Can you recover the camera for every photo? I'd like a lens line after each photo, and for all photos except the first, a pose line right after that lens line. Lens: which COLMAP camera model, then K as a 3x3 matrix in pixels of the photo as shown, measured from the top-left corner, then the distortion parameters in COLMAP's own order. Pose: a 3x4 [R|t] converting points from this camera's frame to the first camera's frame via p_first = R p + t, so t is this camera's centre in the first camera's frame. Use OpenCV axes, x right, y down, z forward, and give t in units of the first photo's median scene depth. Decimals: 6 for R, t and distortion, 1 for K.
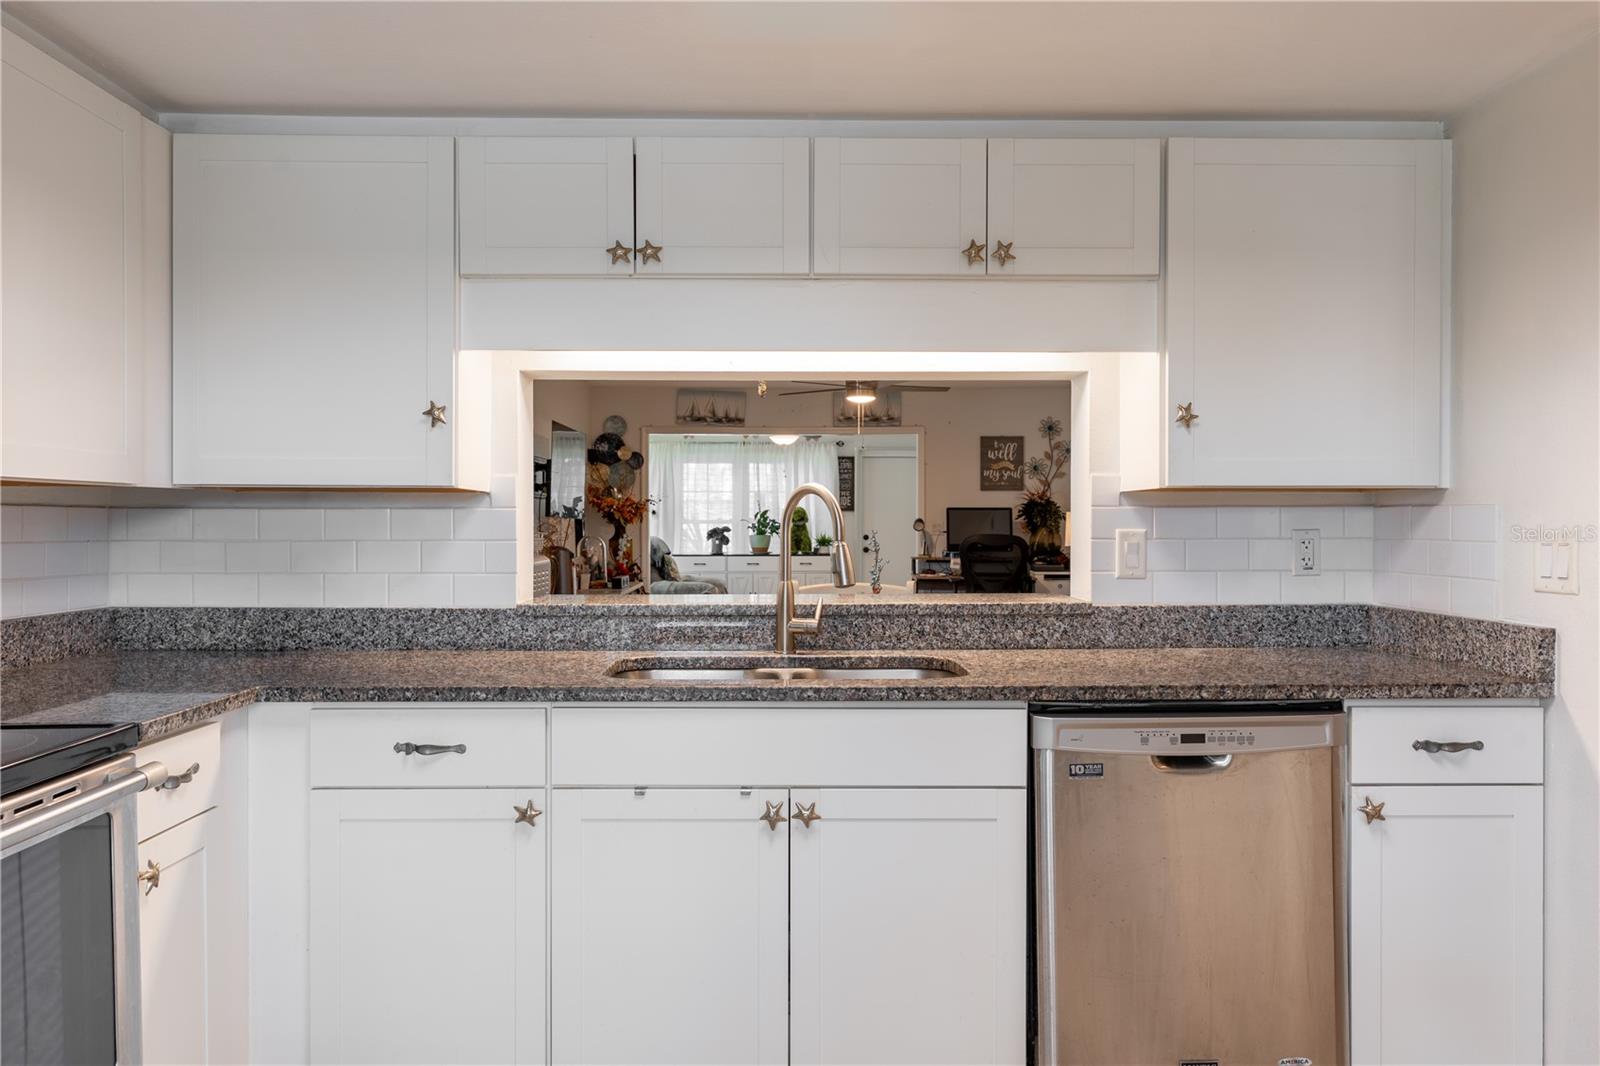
lens RADIAL K [[1117.7, 0, 801.7], [0, 1117.7, 529.9], [0, 0, 1]] dist [-0.003754, -0.001693]
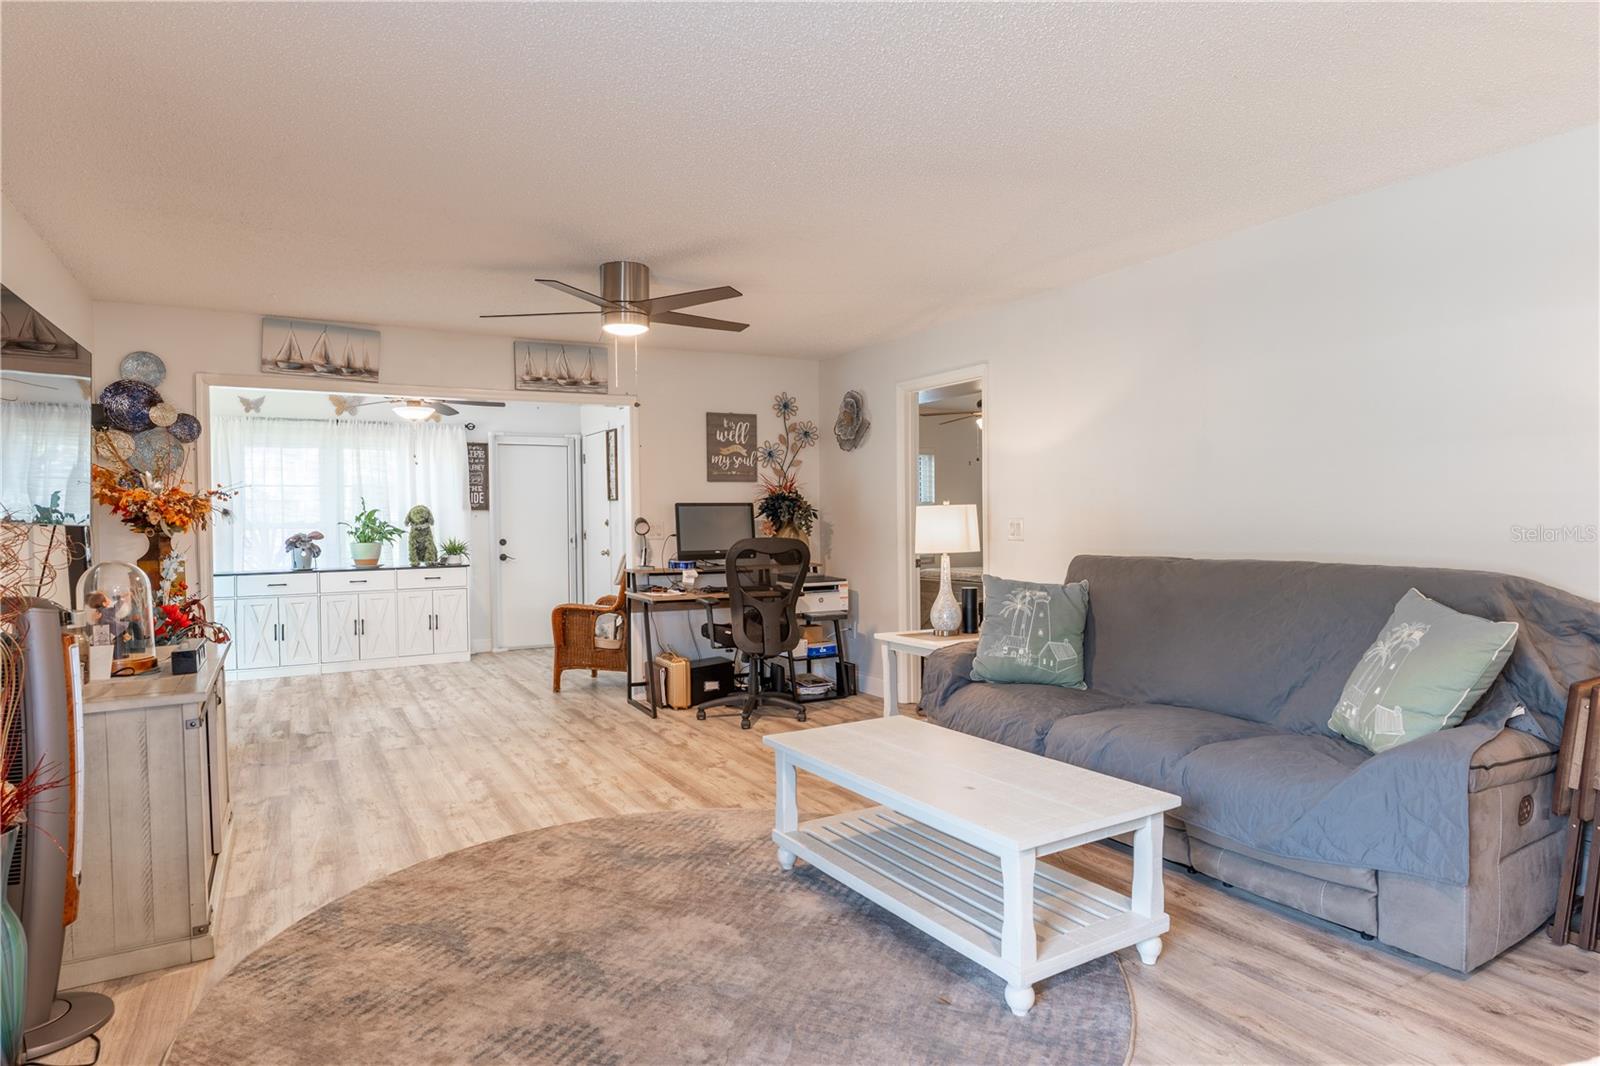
lens RADIAL K [[918.8, 0, 793.0], [0, 918.8, 532.0], [0, 0, 1]] dist [-0.003793, 0.002099]
pose [[0.887373, -0.018743, 0.460671, -0.085413], [0.016610, 0.999824, 0.008683, -0.004324], [-0.460753, -0.000054, 0.887529, 0.401054]]
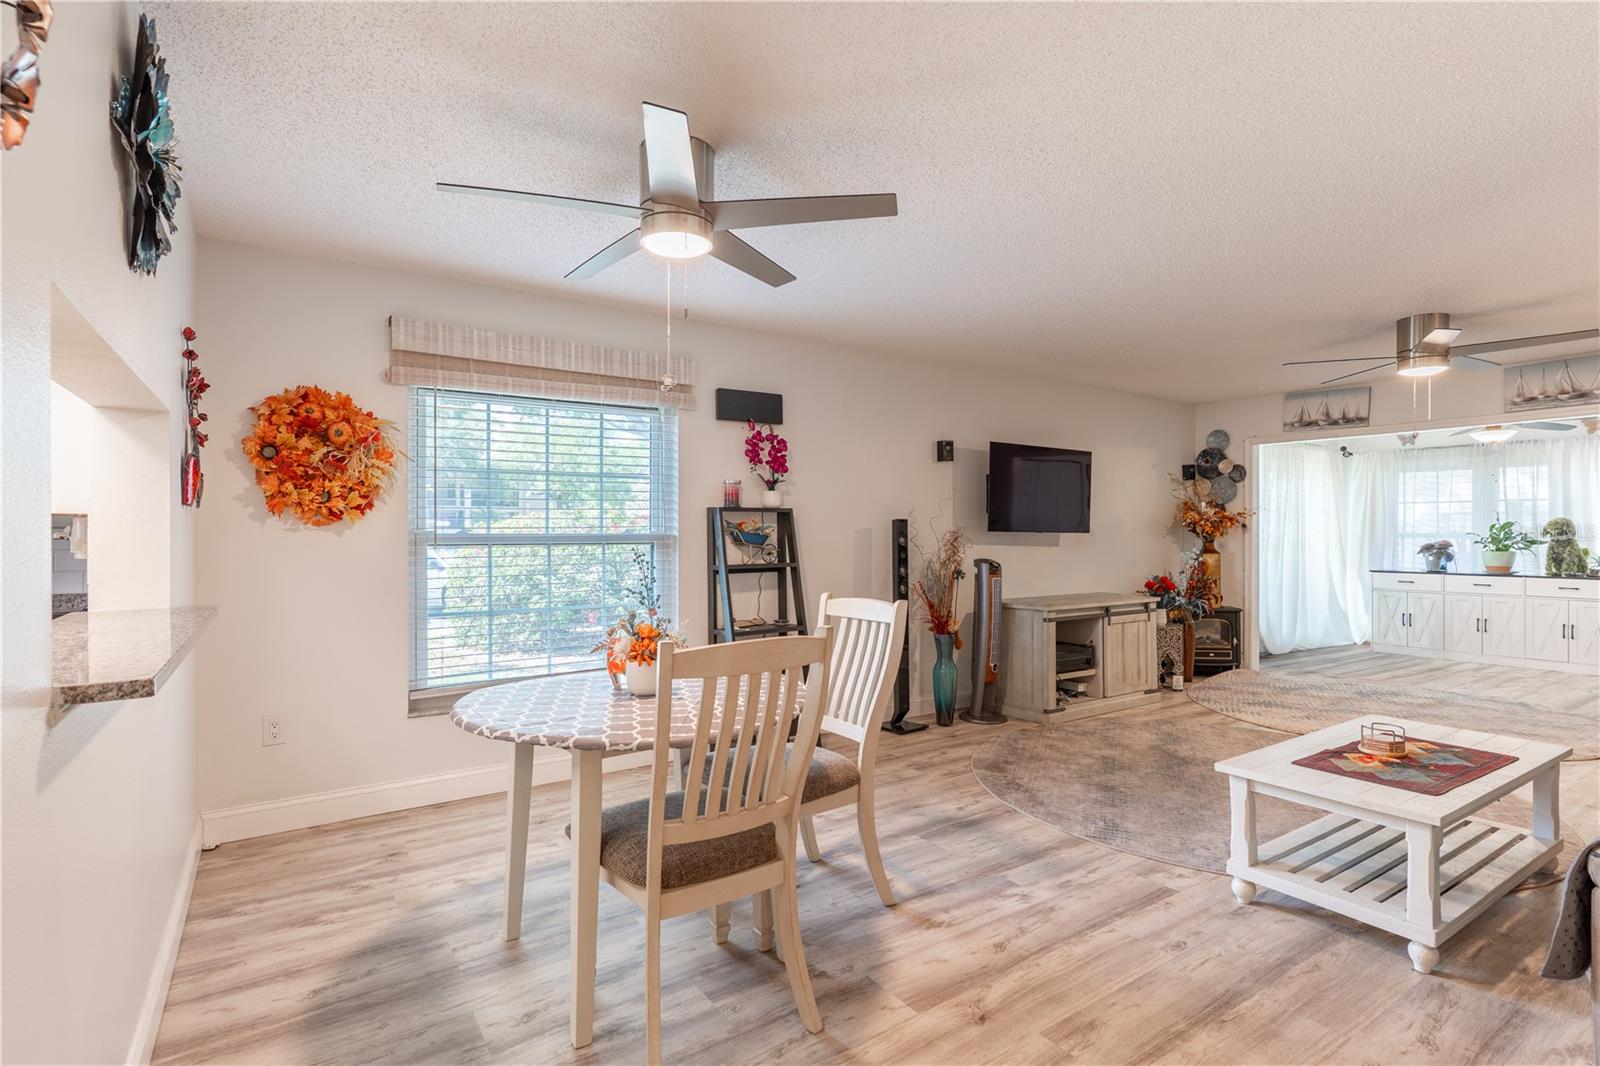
lens RADIAL K [[773.7, 0, 805.5], [0, 773.7, 530.8], [0, 0, 1]] dist [-0.020536, -0.000018]
pose [[0.552168, -0.002572, -0.833729, 0.200643], [-0.006711, 0.999949, -0.007529, -0.004109], [0.833706, 0.009752, 0.552122, 0.309926]]
